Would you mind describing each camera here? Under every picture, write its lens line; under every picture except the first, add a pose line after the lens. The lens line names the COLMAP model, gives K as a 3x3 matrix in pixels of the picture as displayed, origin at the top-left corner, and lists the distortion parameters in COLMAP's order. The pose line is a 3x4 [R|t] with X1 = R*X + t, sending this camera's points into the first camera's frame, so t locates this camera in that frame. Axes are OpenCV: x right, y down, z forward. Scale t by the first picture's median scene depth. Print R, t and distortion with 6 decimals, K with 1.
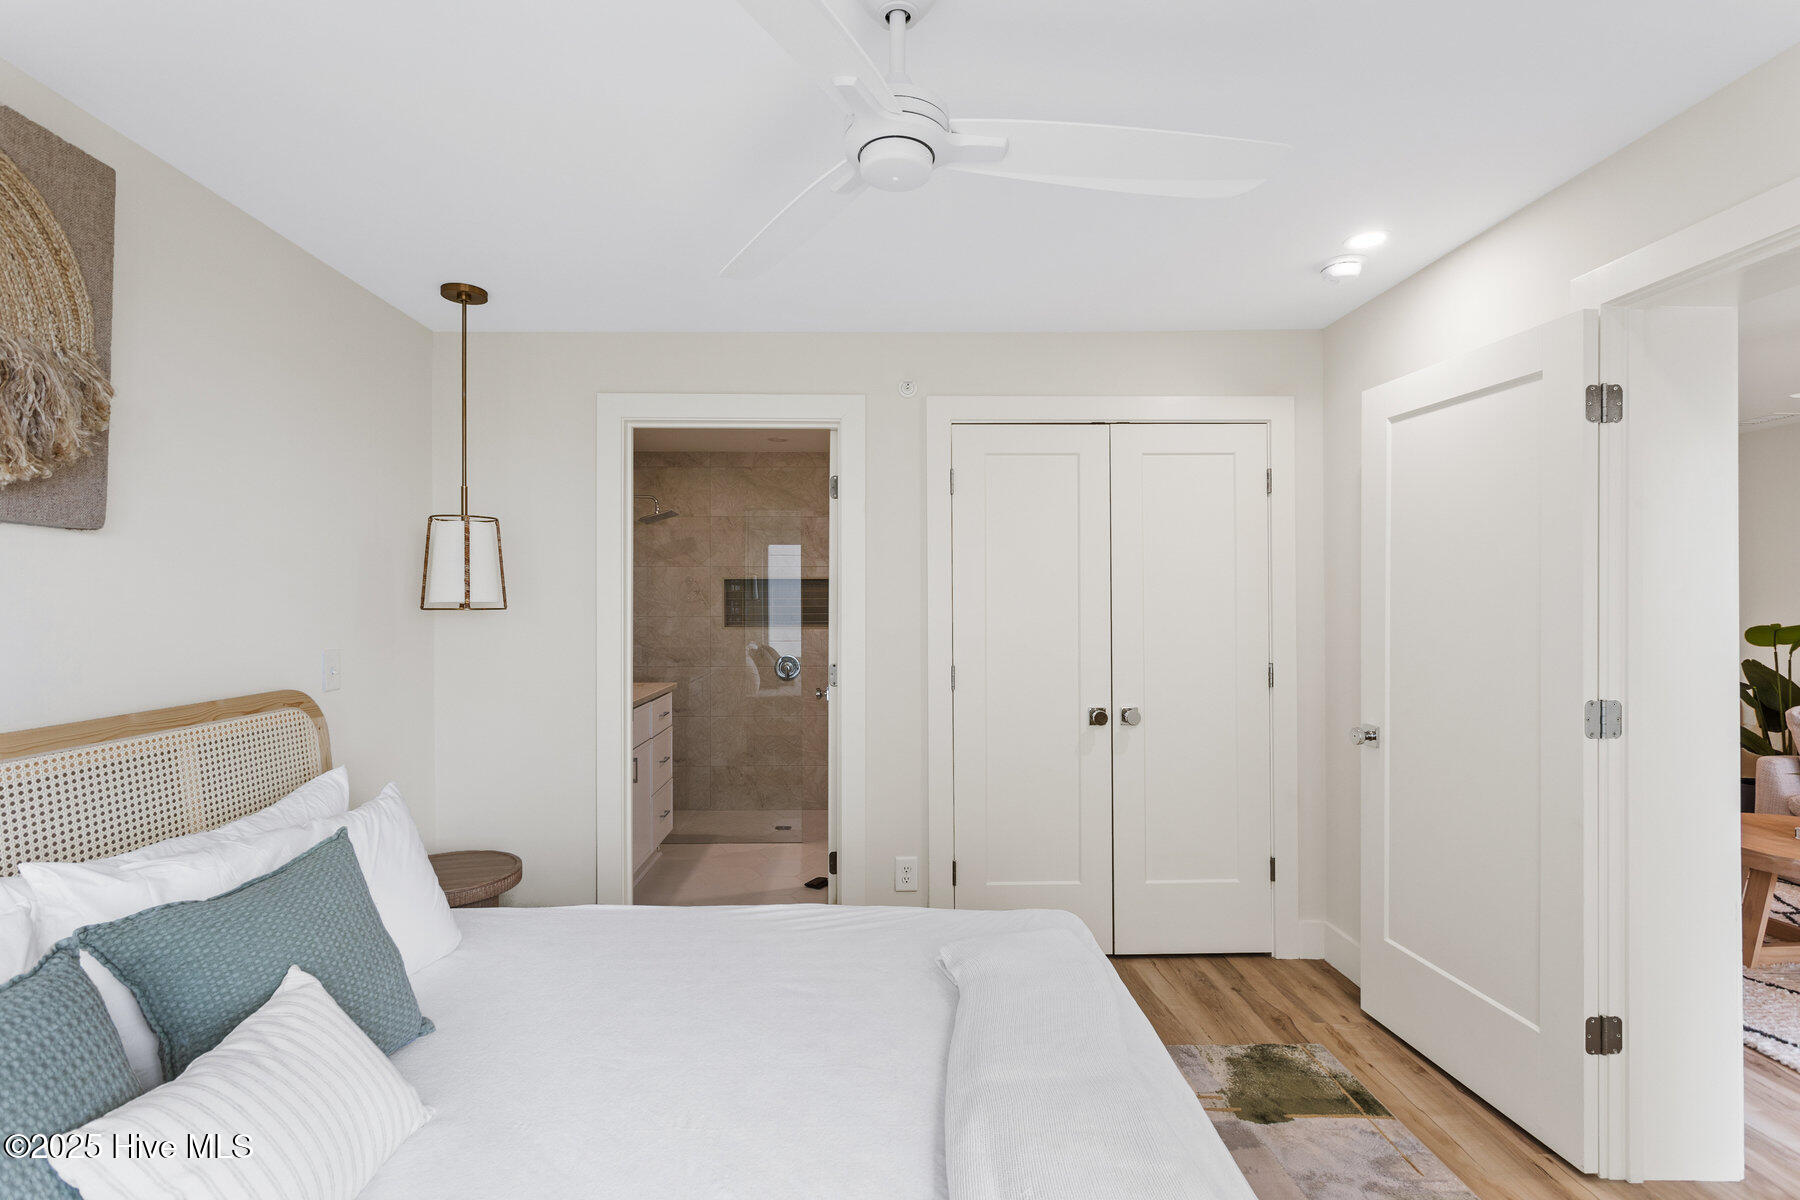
lens RADIAL K [[855.9, 0, 897.2], [0, 855.9, 596.4], [0, 0, 1]] dist [-0.003814, 0.003341]
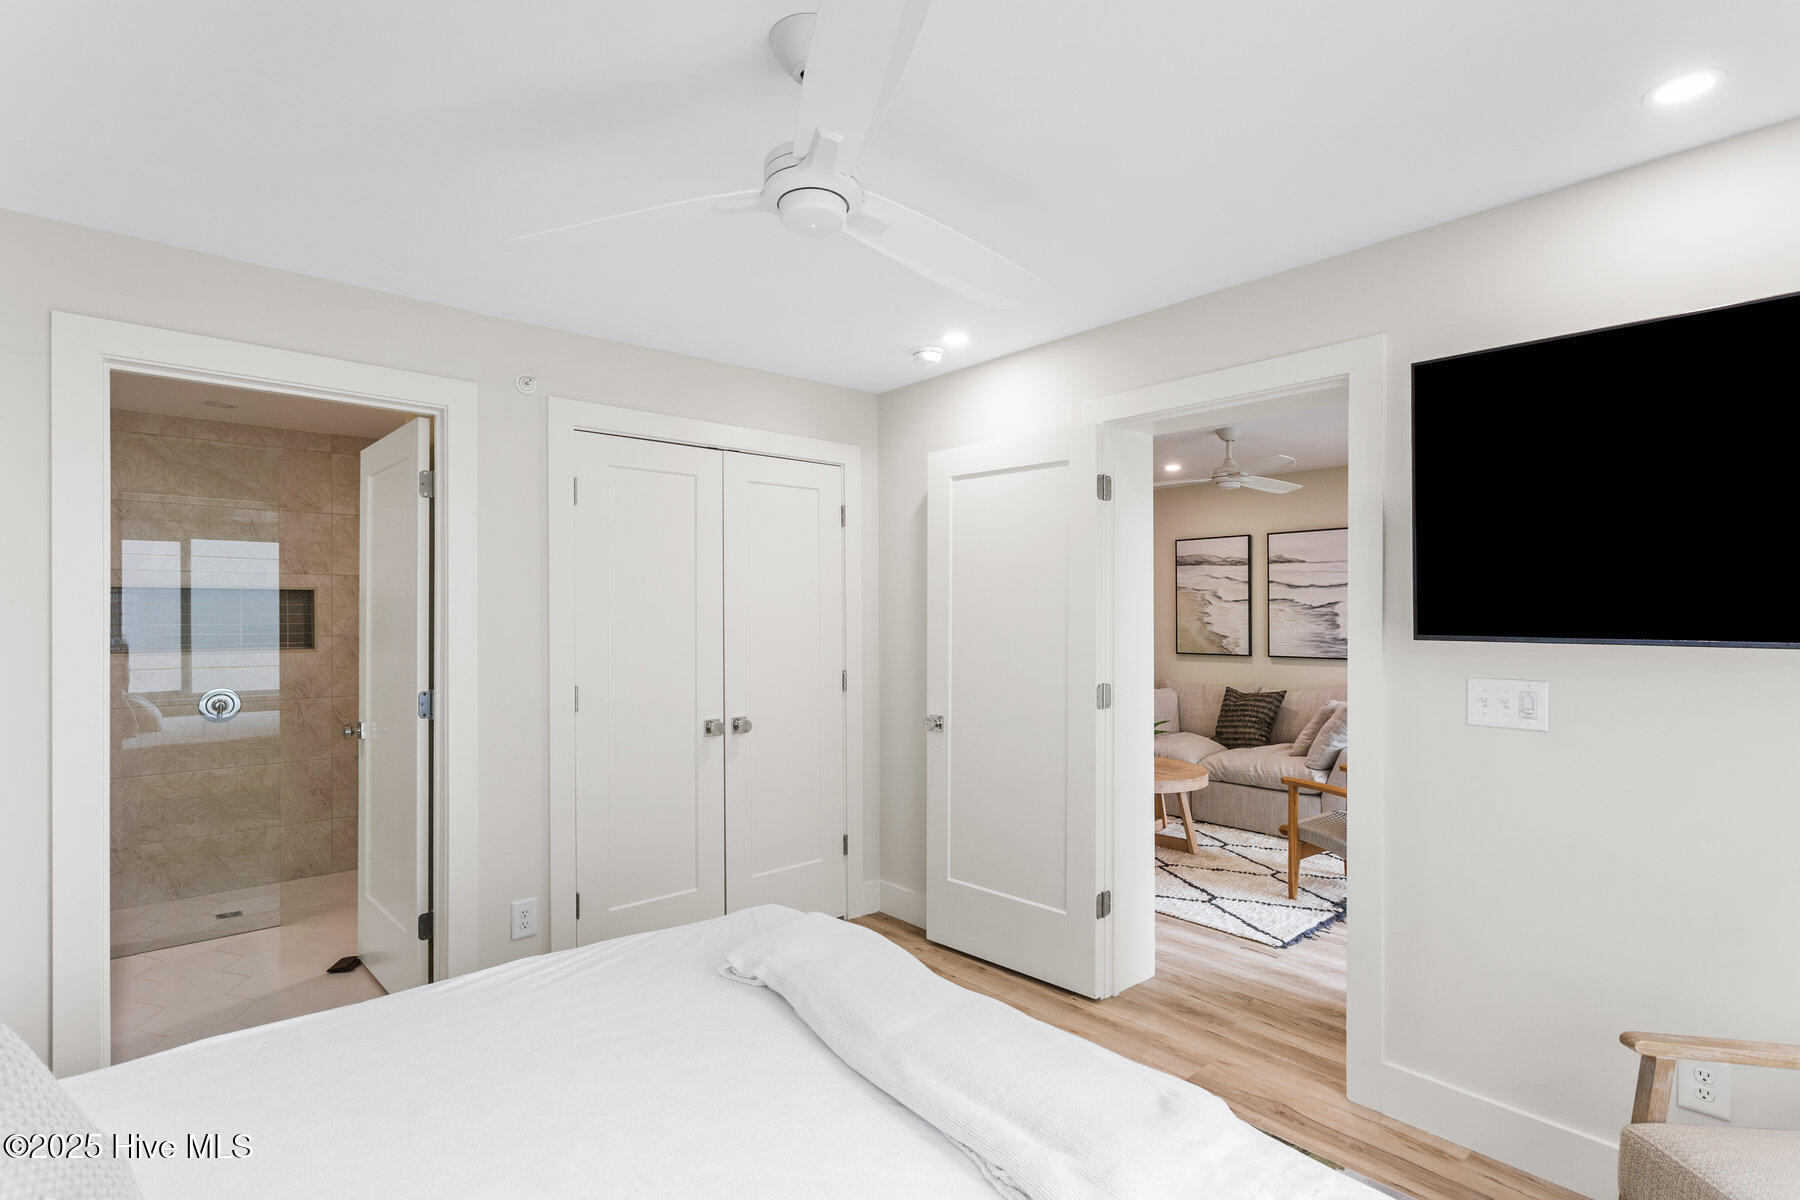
lens RADIAL K [[855.9, 0, 905.0], [0, 855.9, 611.3], [0, 0, 1]] dist [-0.003814, 0.003341]
pose [[0.760670, 0.004400, 0.649124, -0.272743], [-0.003937, 0.999990, -0.002165, -0.001092], [-0.649126, -0.000909, 0.760680, 0.048747]]
